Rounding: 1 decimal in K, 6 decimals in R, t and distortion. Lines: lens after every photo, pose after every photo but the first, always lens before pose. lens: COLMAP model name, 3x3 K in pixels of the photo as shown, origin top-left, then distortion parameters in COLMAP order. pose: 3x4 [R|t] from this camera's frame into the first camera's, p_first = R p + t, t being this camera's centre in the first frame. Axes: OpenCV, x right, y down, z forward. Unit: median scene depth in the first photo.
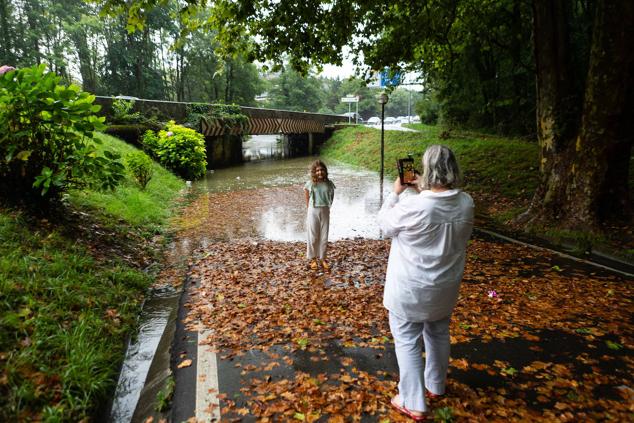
lens RADIAL K [[411.7, 0, 317.0], [0, 411.7, 211.5], [0, 0, 1]] dist [-0.031906, 0.000494]
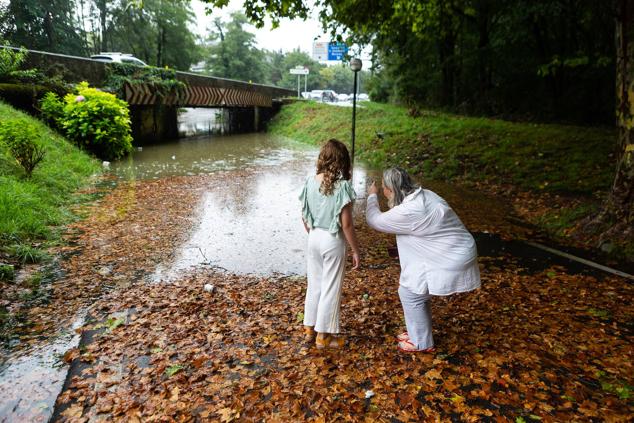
lens RADIAL K [[420.9, 0, 317.0], [0, 420.9, 211.5], [0, 0, 1]] dist [-0.035193, 0.019139]
pose [[0.990005, -0.000172, 0.141033, -0.029197], [-0.006724, 0.998805, 0.048417, -0.018390], [-0.140872, -0.048881, 0.988820, 0.145746]]
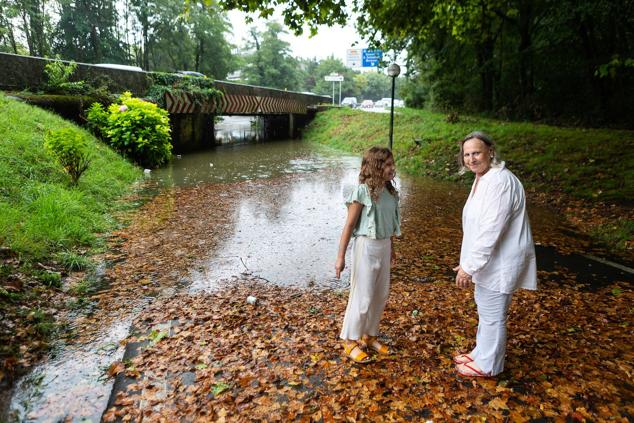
lens RADIAL K [[420.9, 0, 317.0], [0, 420.9, 211.5], [0, 0, 1]] dist [-0.035193, 0.019139]
pose [[0.997992, 0.006859, 0.062963, -0.034218], [-0.008986, 0.999396, 0.033572, -0.019832], [-0.062695, -0.034070, 0.997451, 0.153980]]
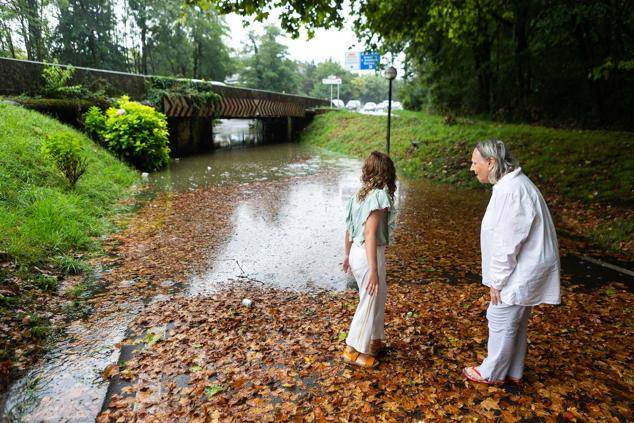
lens RADIAL K [[420.9, 0, 317.0], [0, 420.9, 211.5], [0, 0, 1]] dist [-0.035193, 0.019139]
pose [[0.997857, 0.002301, 0.065394, -0.032335], [-0.004092, 0.999620, 0.027271, -0.019873], [-0.065306, -0.027480, 0.997487, 0.152764]]
